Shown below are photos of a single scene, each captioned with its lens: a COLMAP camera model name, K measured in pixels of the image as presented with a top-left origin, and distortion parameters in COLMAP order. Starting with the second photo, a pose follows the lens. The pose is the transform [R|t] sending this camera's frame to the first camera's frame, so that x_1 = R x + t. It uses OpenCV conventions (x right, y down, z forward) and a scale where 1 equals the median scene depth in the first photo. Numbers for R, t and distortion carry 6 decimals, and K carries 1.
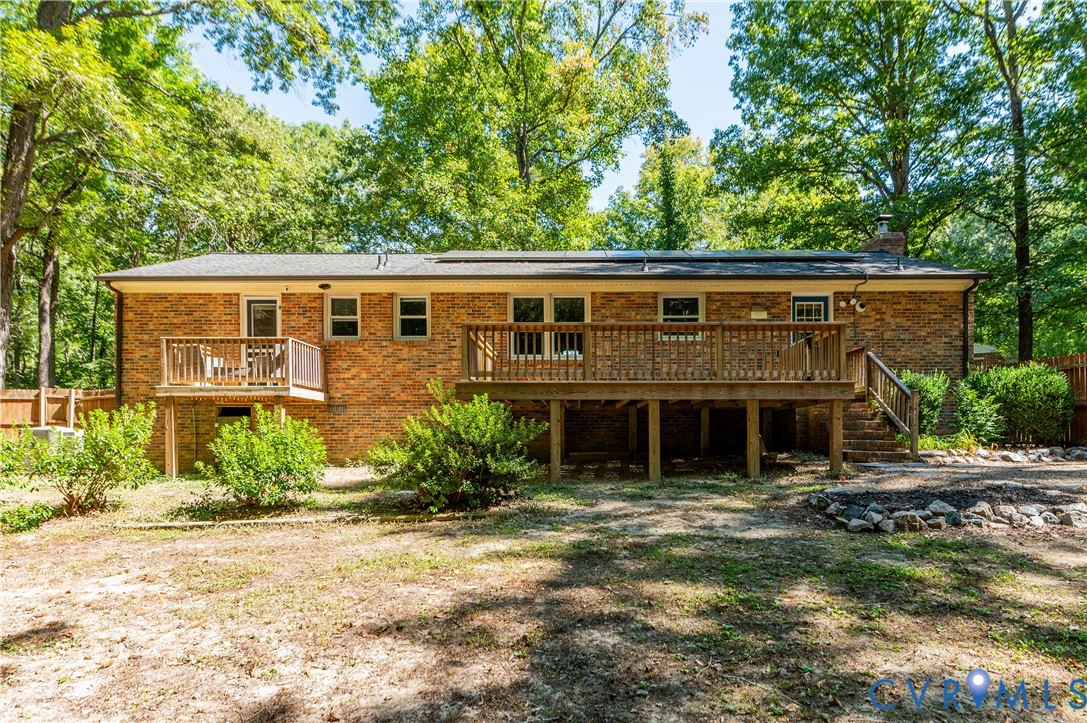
lens RADIAL K [[562.5, 0, 551.2], [0, 562.5, 445.3], [0, 0, 1]] dist [0.001525, -0.000922]
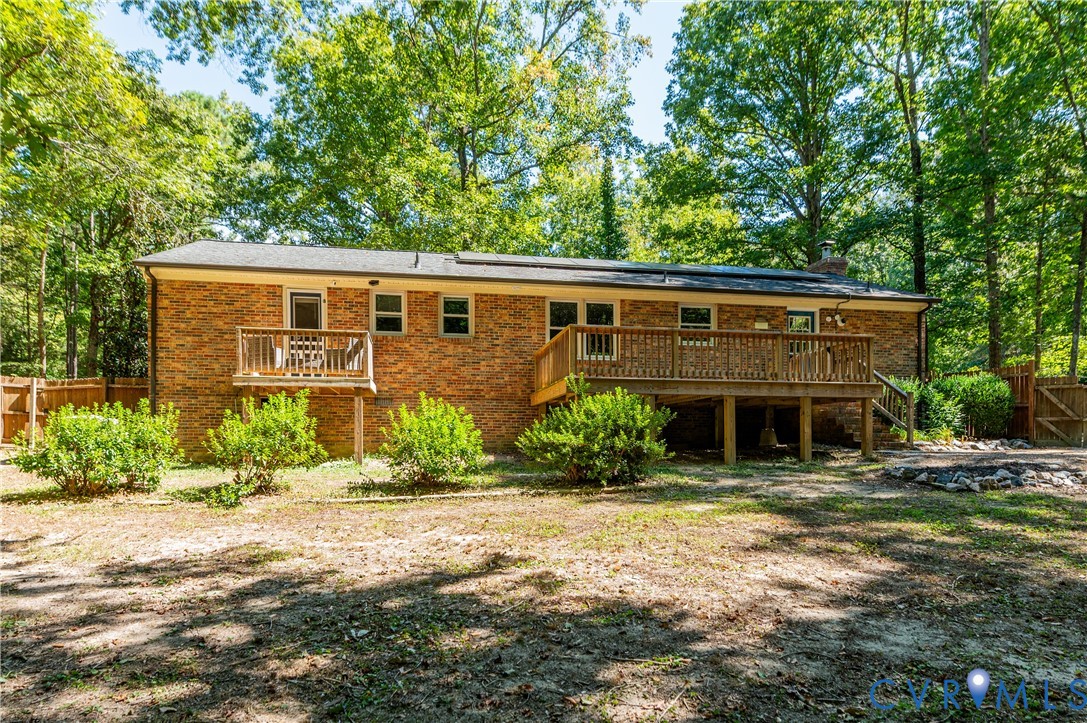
lens RADIAL K [[587.8, 0, 502.7], [0, 587.8, 452.2], [0, 0, 1]] dist [-0.000269, -0.000850]
pose [[0.987027, 0.001291, 0.160551, -0.340341], [-0.001785, 0.999994, 0.002933, 0.024623], [-0.160546, -0.003181, 0.987023, -0.101519]]
